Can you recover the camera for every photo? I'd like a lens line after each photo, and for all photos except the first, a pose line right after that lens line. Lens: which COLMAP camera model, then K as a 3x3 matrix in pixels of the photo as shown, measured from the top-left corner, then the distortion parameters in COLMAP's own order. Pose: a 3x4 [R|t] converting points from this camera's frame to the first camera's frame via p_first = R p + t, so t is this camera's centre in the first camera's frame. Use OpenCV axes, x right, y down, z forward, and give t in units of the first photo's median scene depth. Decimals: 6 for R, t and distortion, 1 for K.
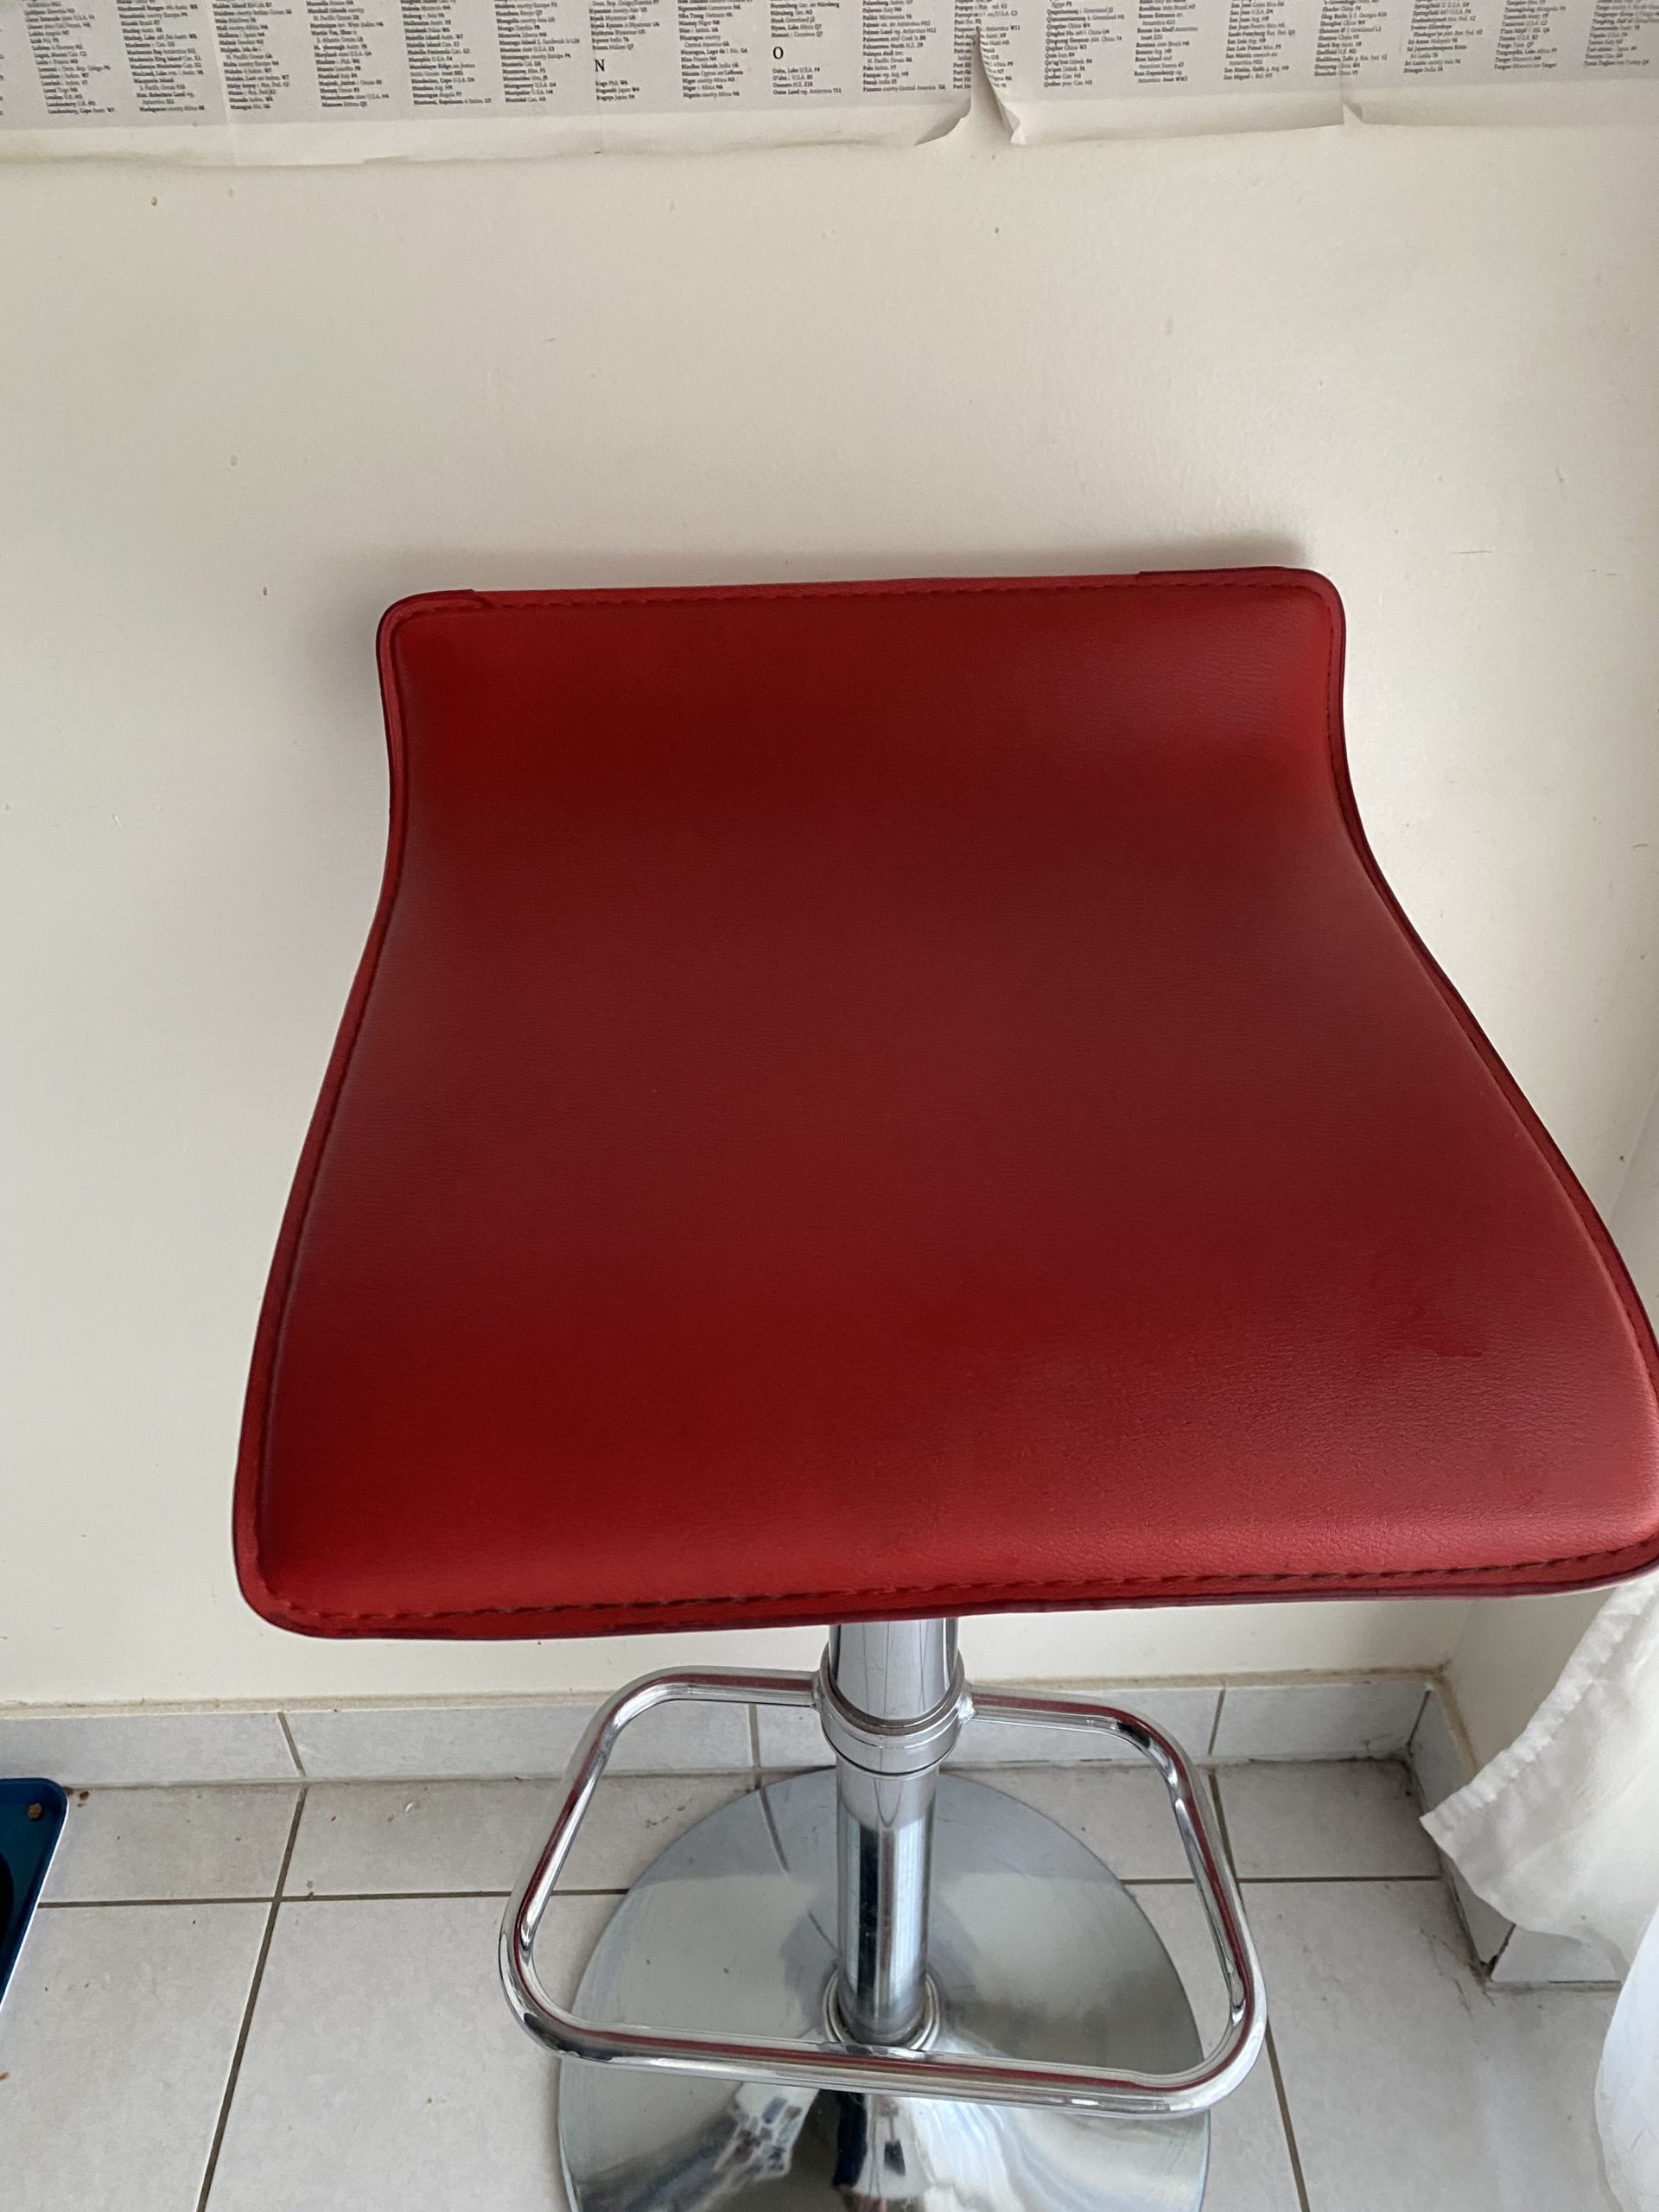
lens RADIAL K [[1680.0, 0, 828.7], [0, 1680.0, 1086.4], [0, 0, 1]] dist [0.009476, 0.004153]
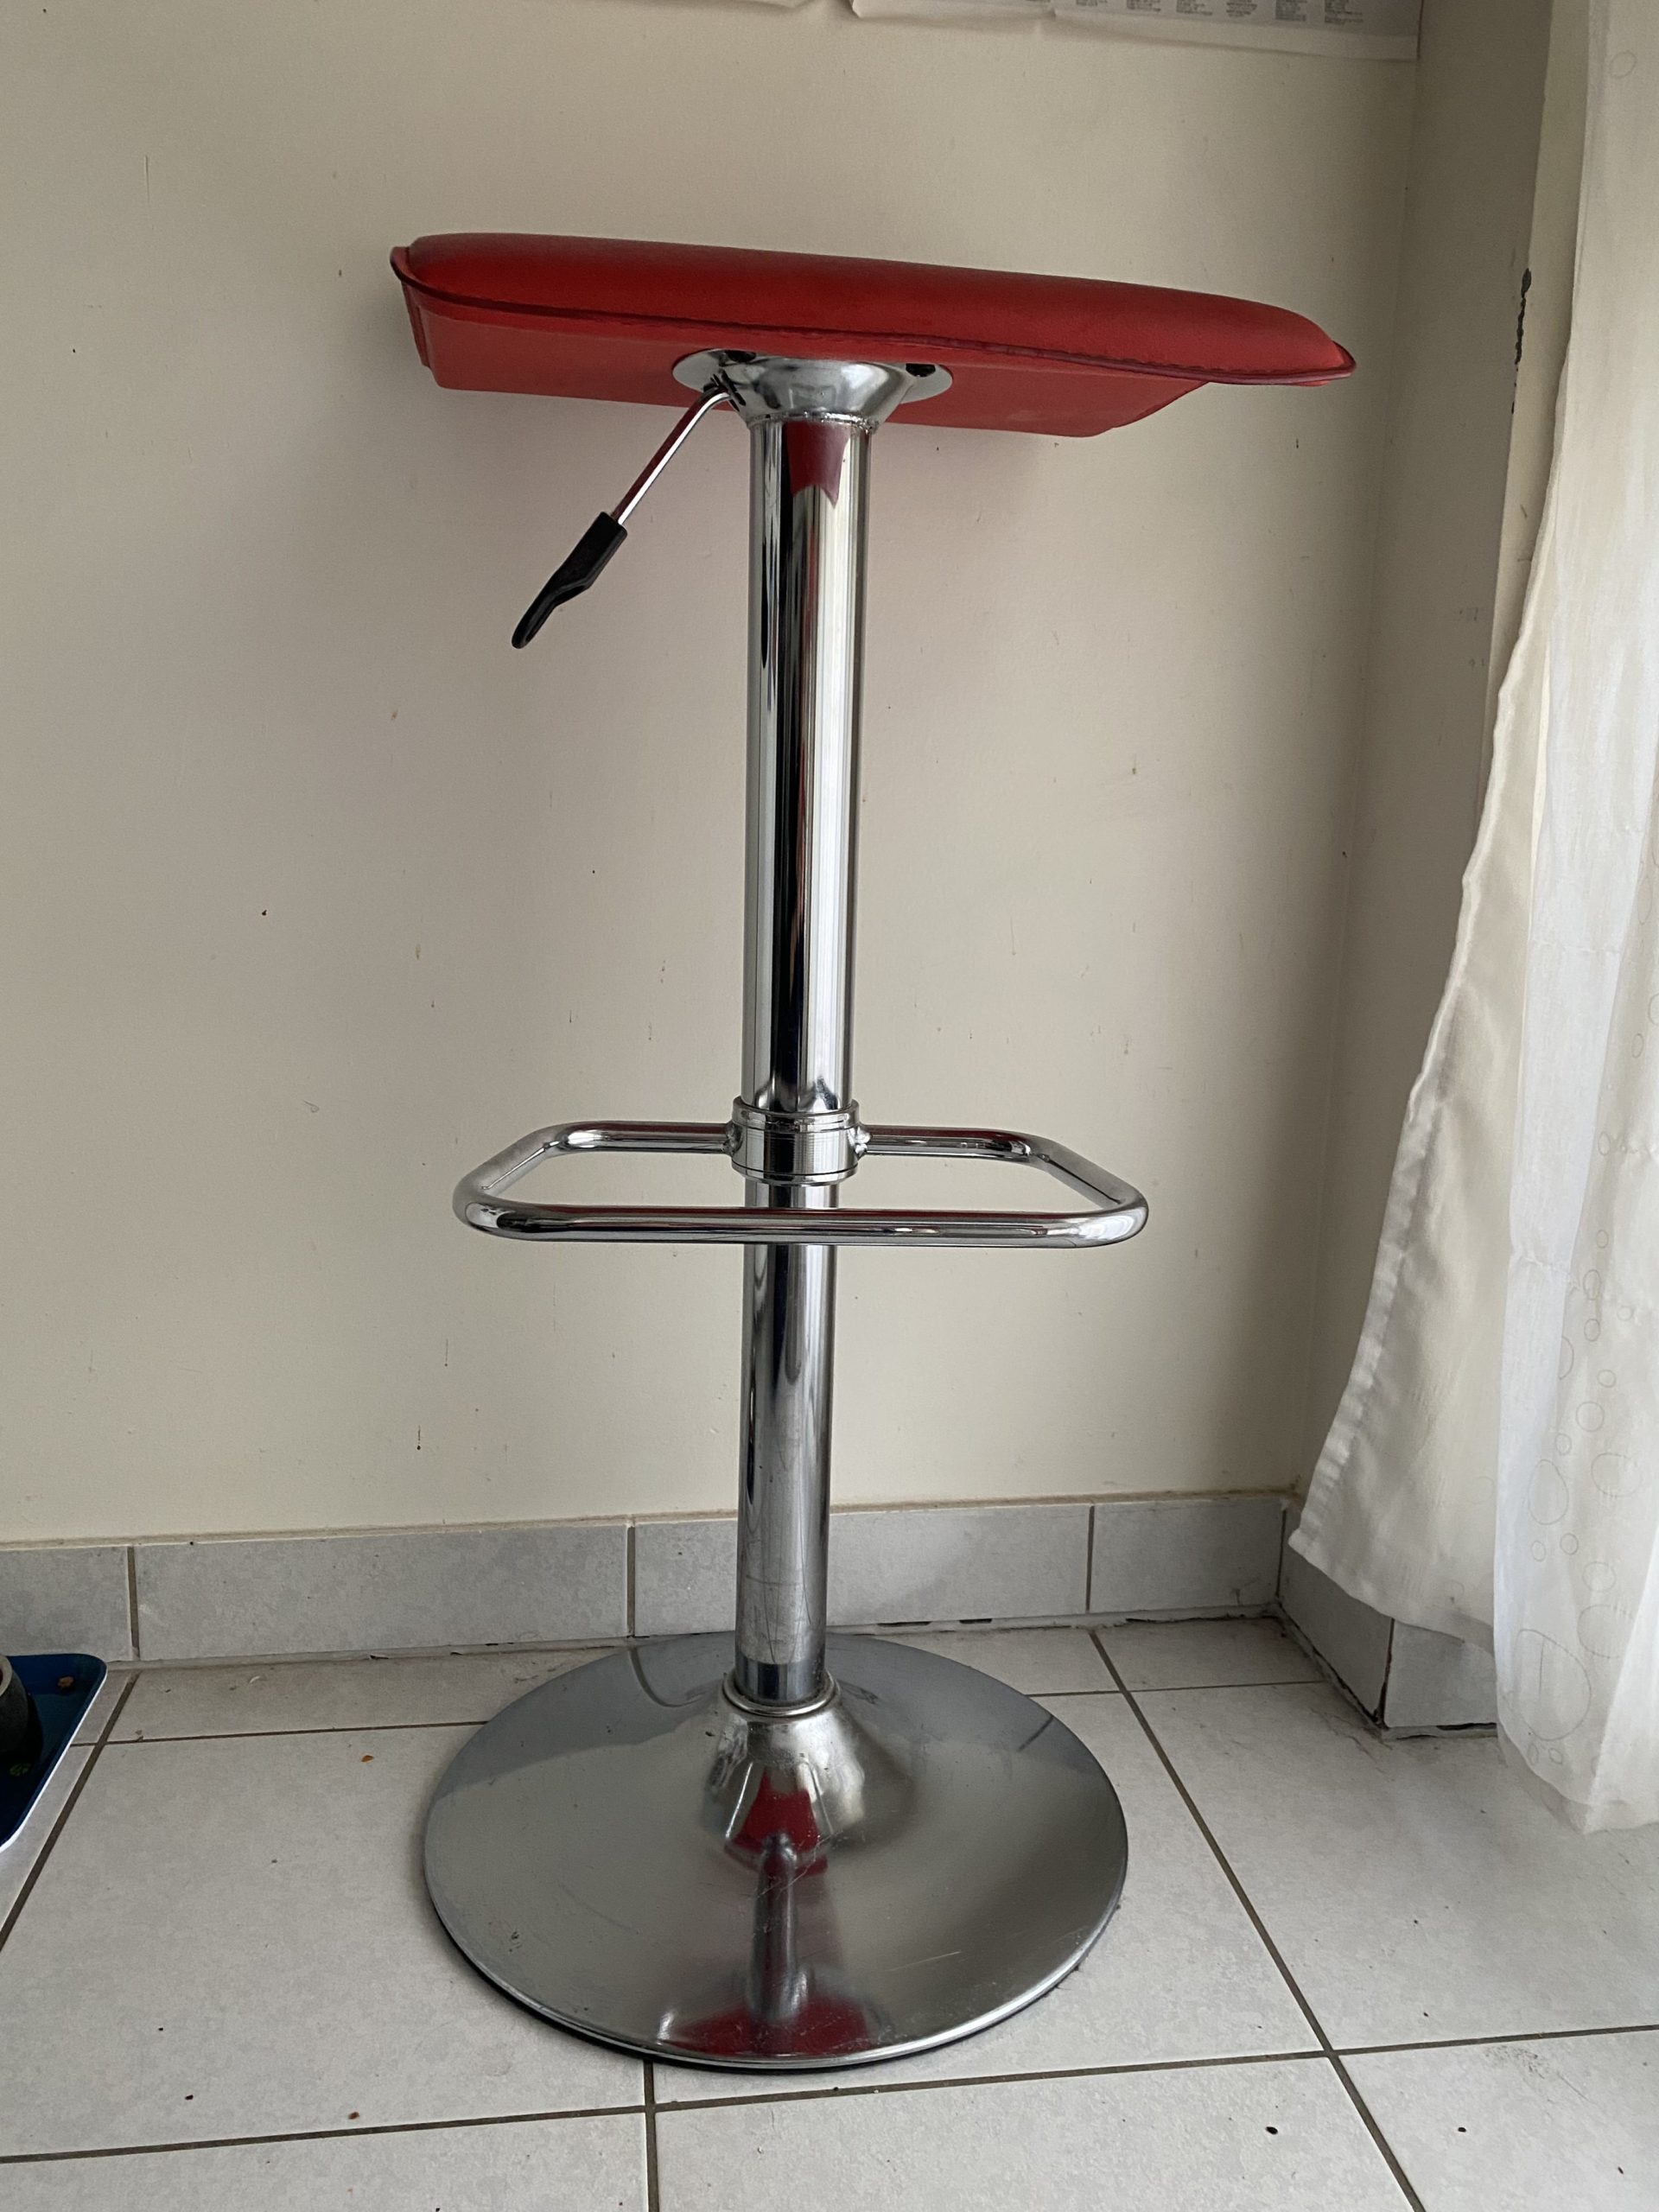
lens RADIAL K [[1680.0, 0, 836.3], [0, 1680.0, 1098.6], [0, 0, 1]] dist [0.009476, 0.004153]
pose [[0.992011, 0.013524, 0.125427, -0.053195], [0.043595, 0.896236, -0.441430, 0.582645], [-0.118383, 0.443372, 0.888486, -0.004480]]
